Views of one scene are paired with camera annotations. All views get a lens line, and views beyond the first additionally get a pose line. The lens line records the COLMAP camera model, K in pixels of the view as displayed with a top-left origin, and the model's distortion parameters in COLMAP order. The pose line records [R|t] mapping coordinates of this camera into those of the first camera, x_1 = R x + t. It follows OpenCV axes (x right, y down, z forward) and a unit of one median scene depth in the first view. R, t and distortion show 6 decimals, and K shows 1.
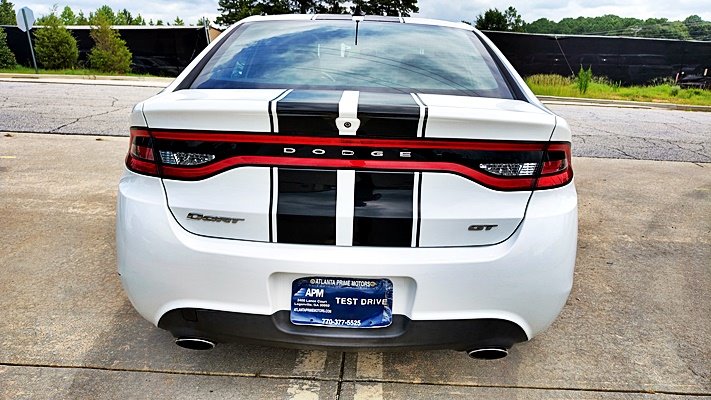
lens RADIAL K [[499.4, 0, 355.5], [0, 499.4, 200.0], [0, 0, 1]] dist [-0.002723, -0.002416]
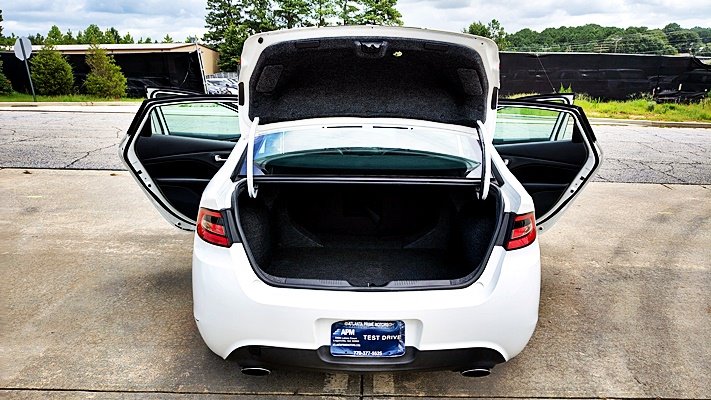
lens RADIAL K [[499.4, 0, 355.5], [0, 499.4, 200.0], [0, 0, 1]] dist [-0.002723, -0.002416]
pose [[0.999547, -0.021150, 0.021406, -0.056610], [0.021643, 0.999501, -0.023028, -0.097802], [-0.020909, 0.023481, 0.999506, -0.254243]]
